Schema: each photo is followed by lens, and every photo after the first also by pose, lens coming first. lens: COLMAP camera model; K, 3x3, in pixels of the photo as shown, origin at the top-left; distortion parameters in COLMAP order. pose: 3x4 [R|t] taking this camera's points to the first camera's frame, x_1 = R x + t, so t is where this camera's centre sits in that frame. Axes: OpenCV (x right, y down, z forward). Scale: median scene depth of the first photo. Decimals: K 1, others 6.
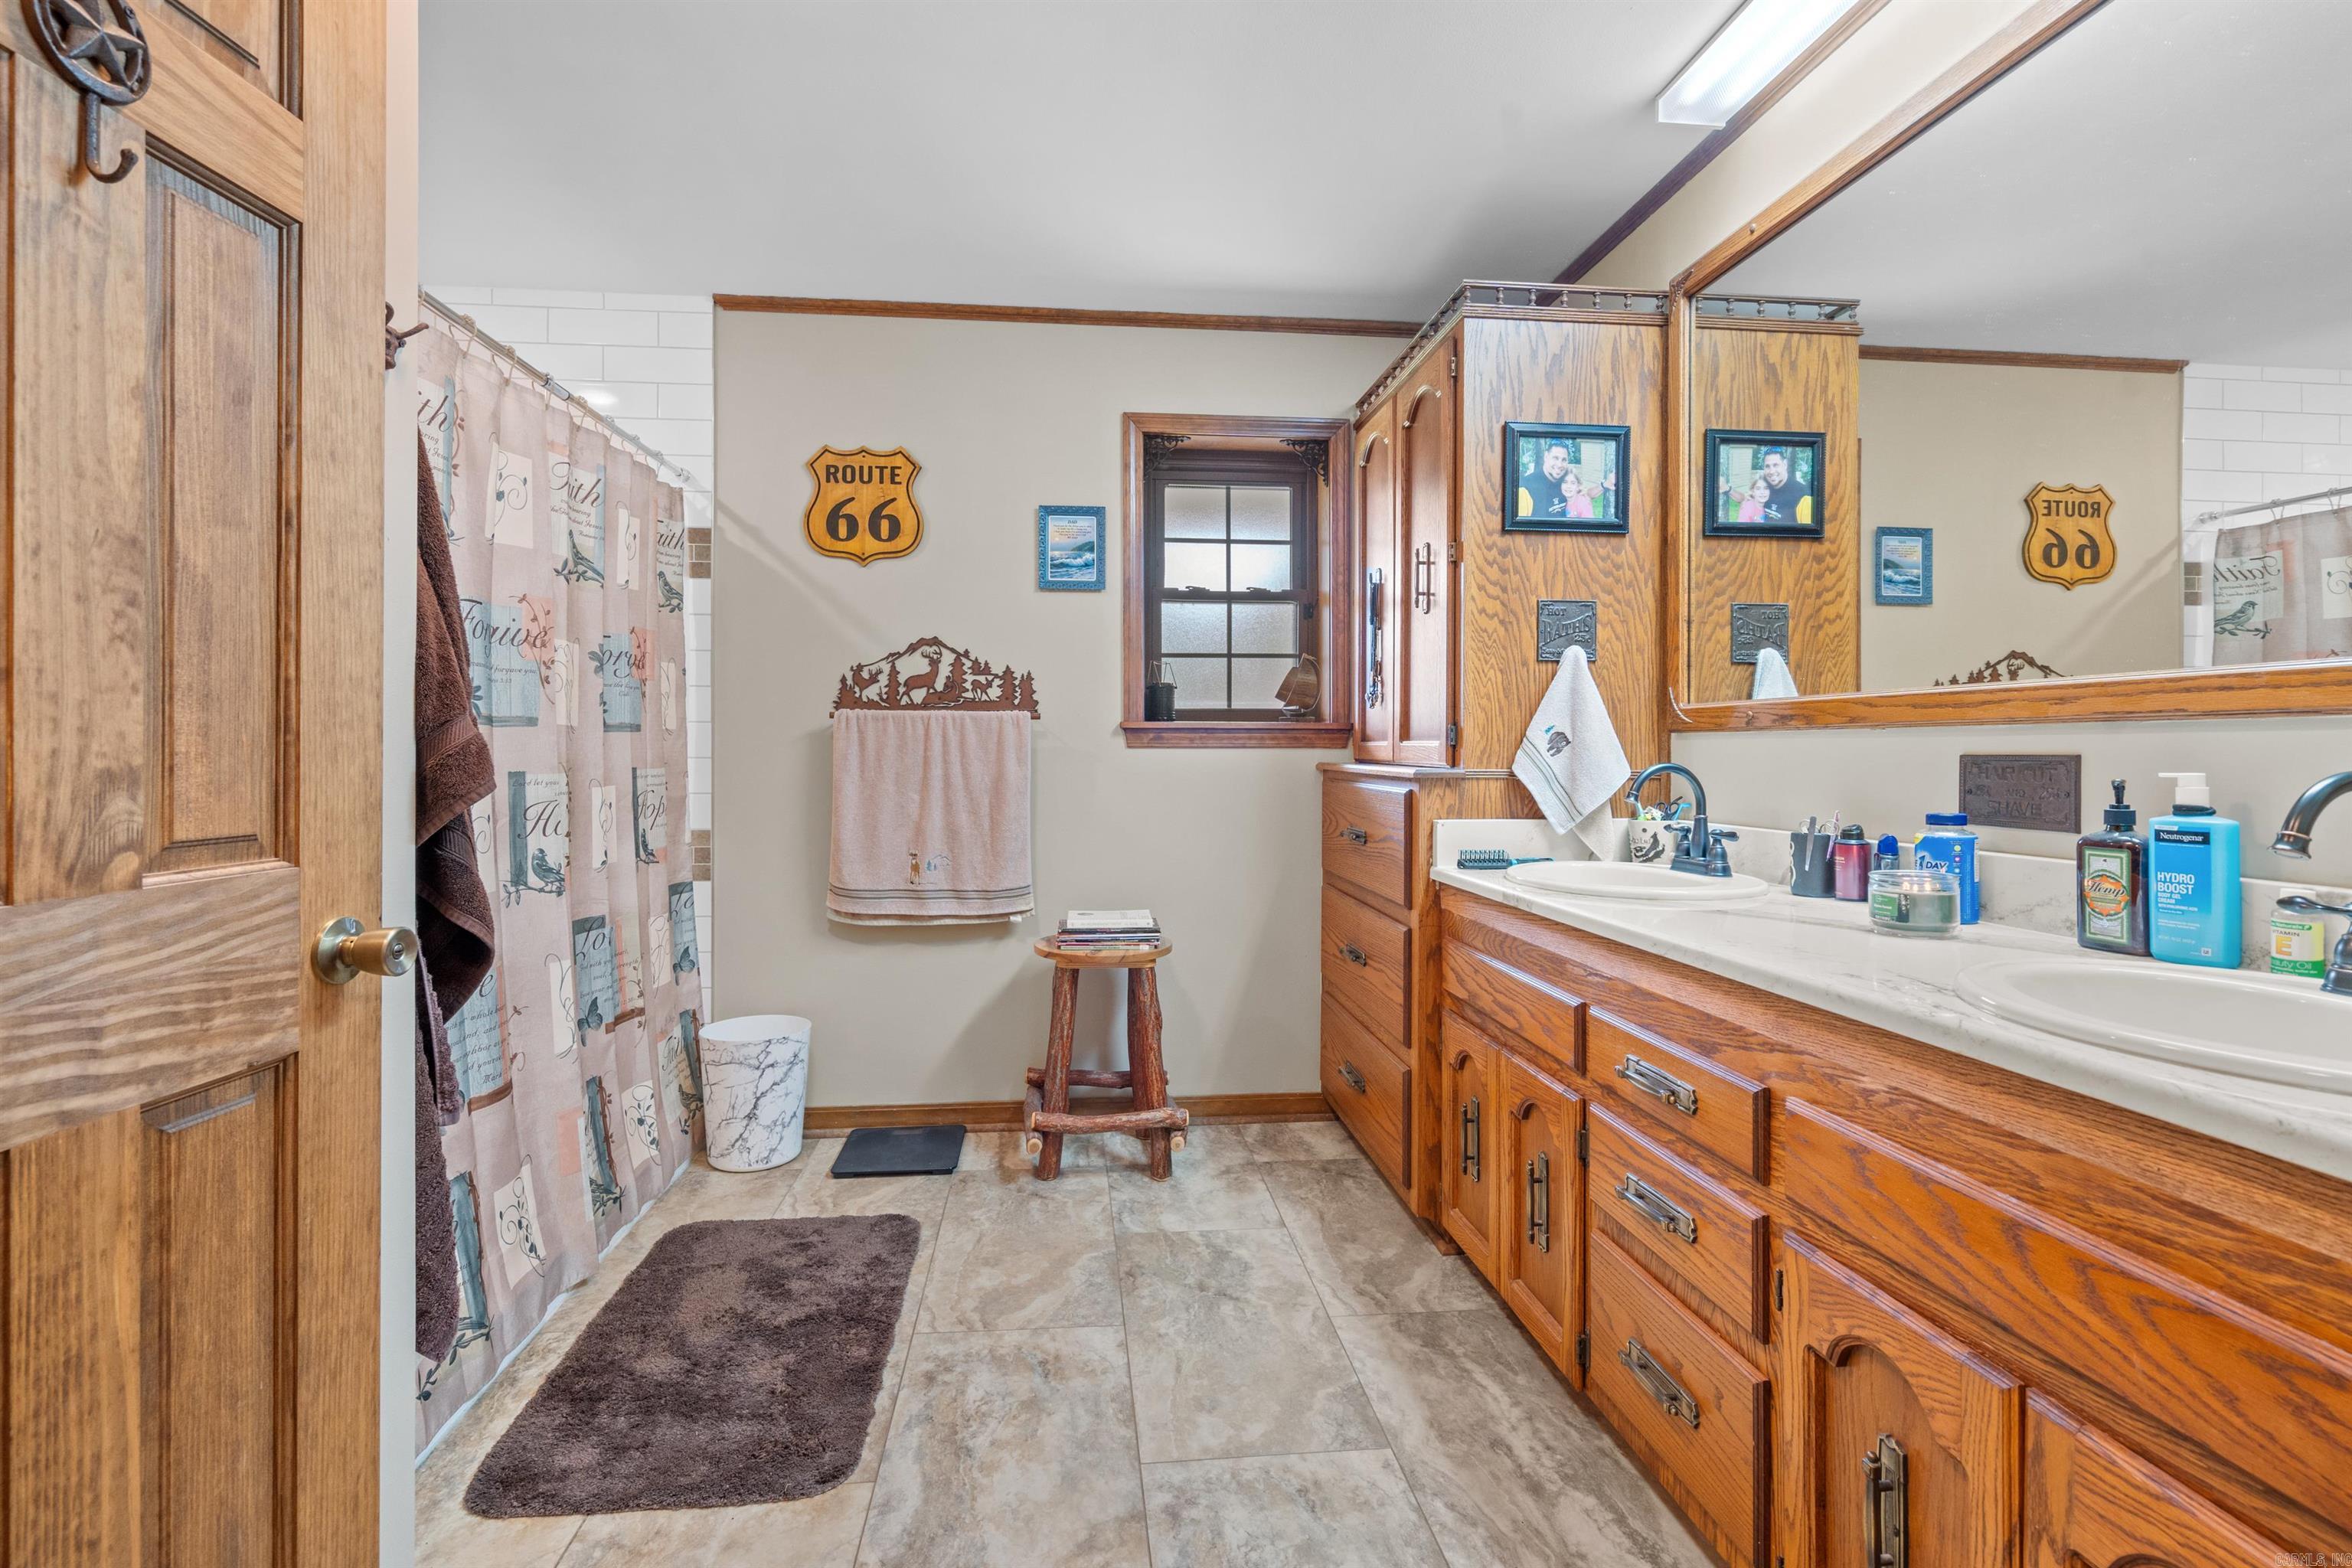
lens RADIAL K [[1076.8, 0, 1168.8], [0, 1076.8, 754.4], [0, 0, 1]] dist [-0.003178, 0.001701]
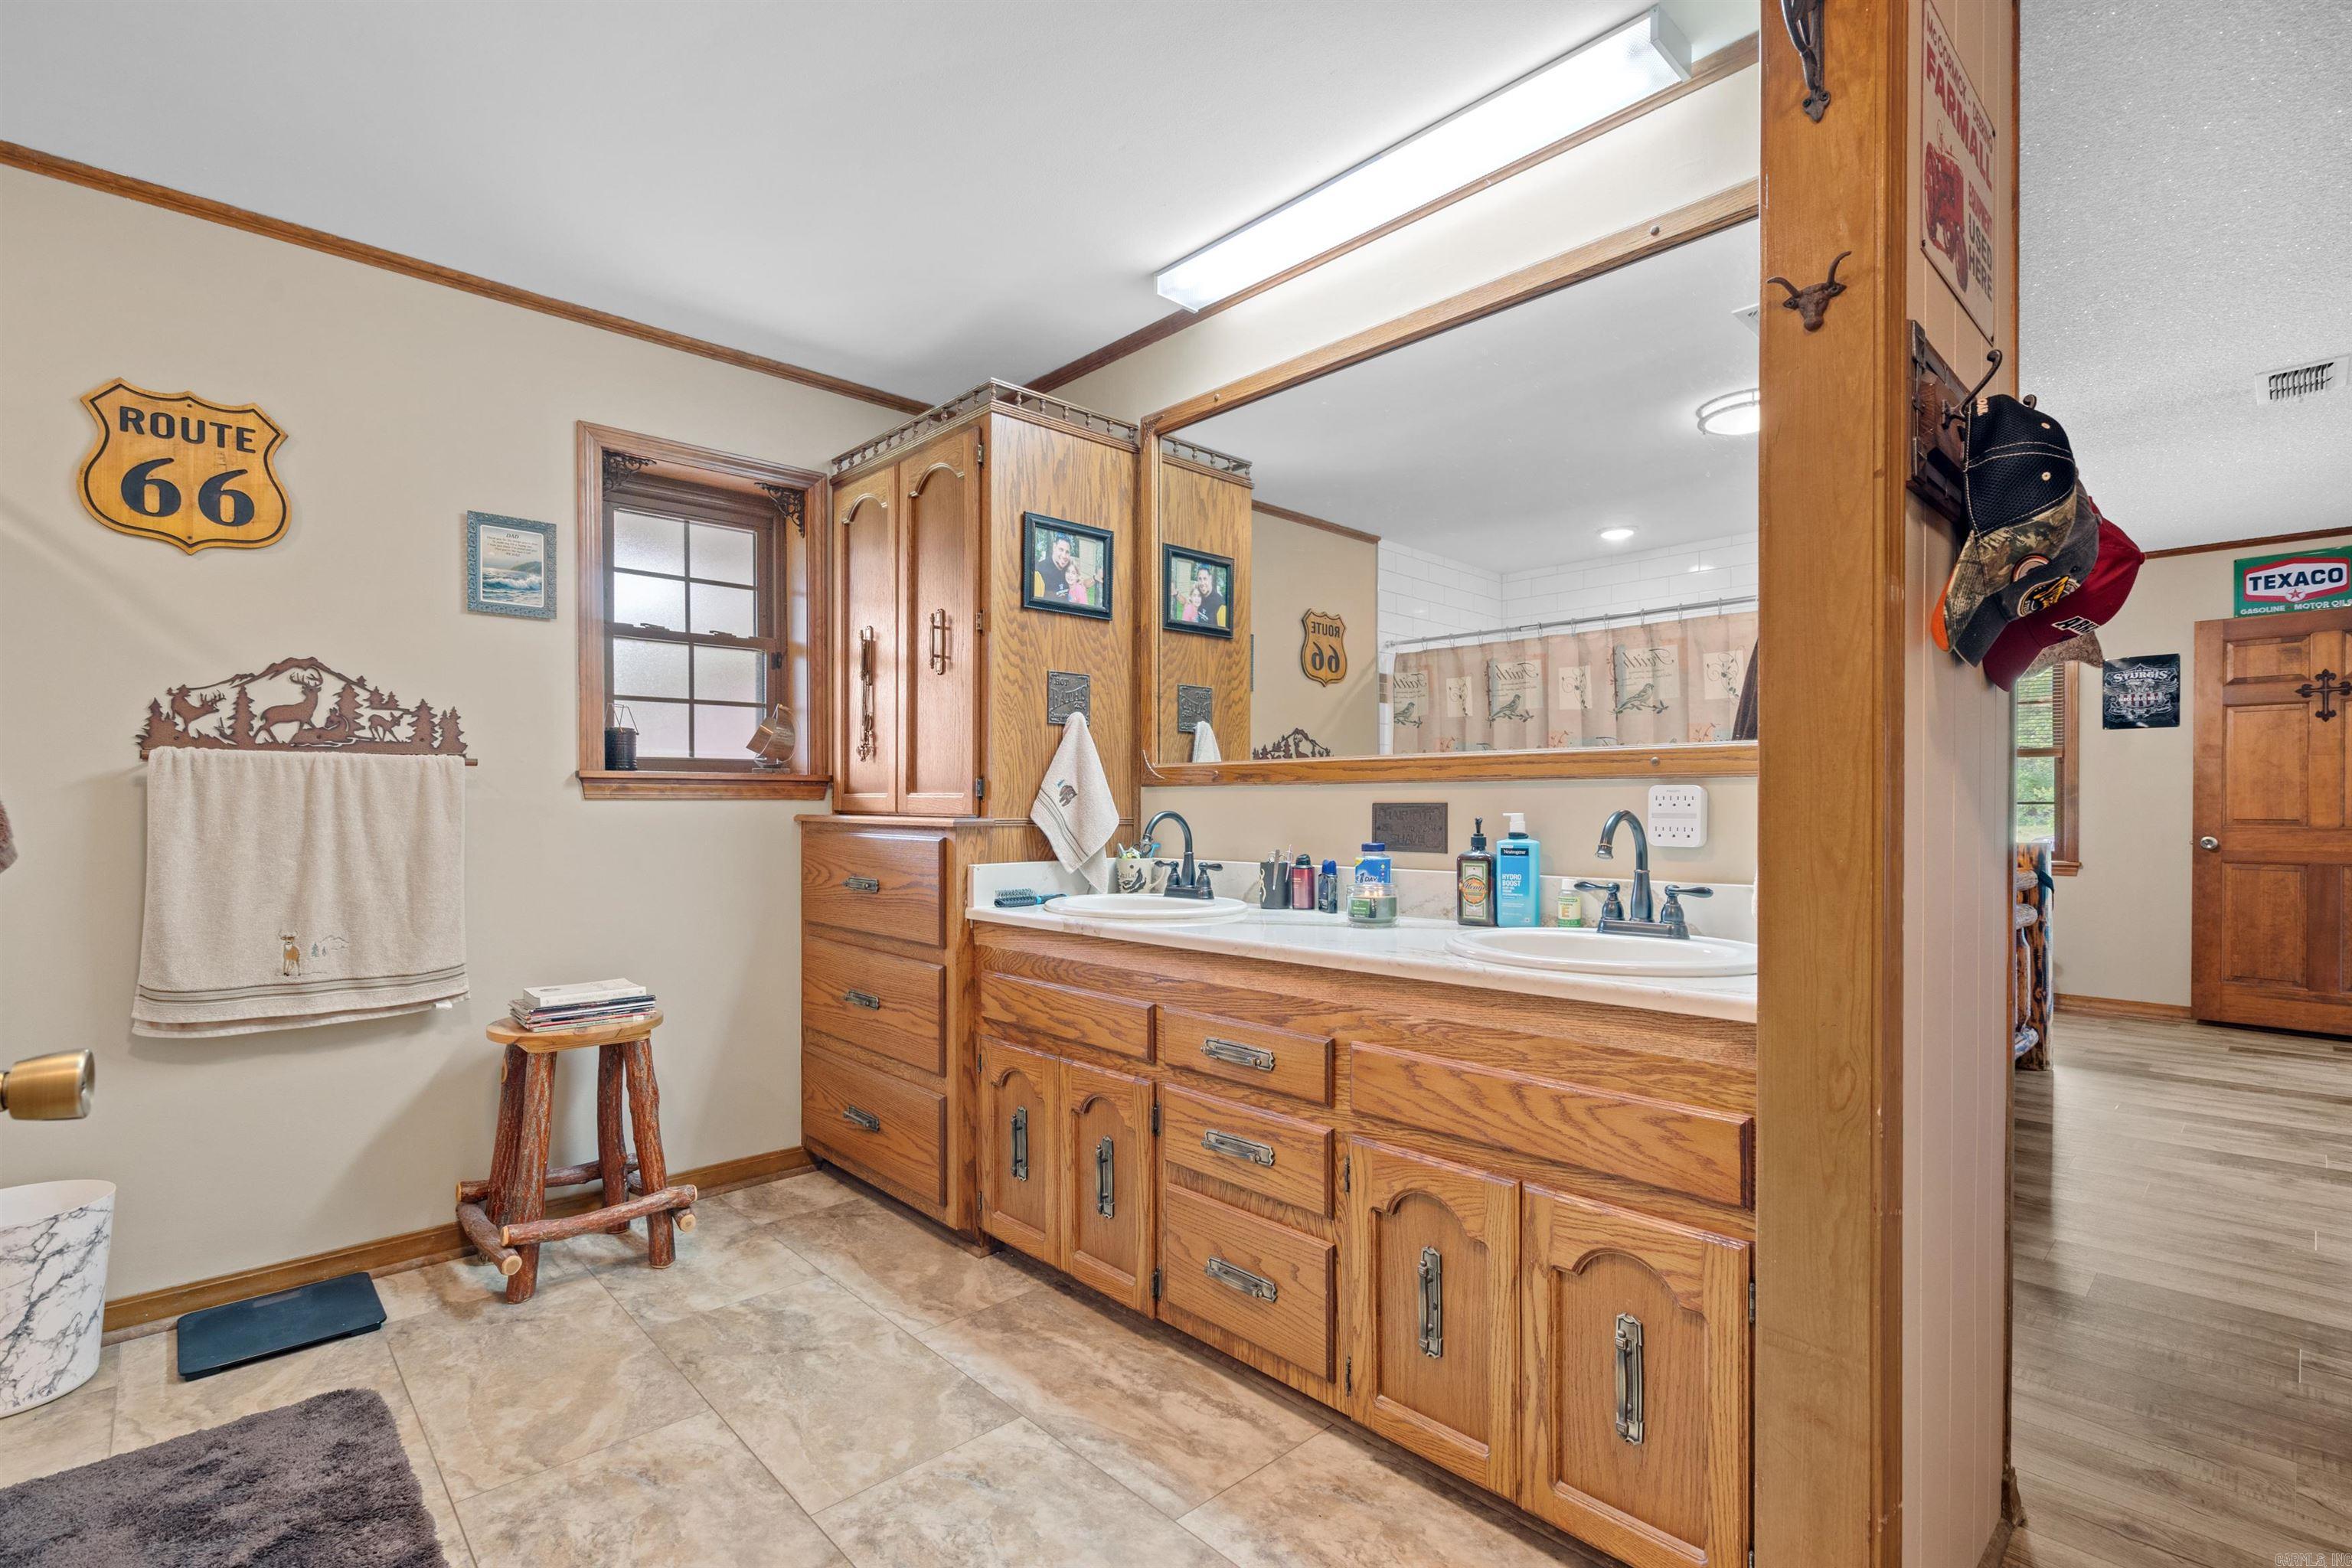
lens RADIAL K [[1076.4, 0, 1168.8], [0, 1076.4, 813.0], [0, 0, 1]] dist [-0.002107, 0.001214]
pose [[0.795004, -0.007976, 0.606552, -0.248622], [0.004929, 0.999965, 0.006688, 0.001738], [-0.606584, -0.002327, 0.795016, 0.004172]]
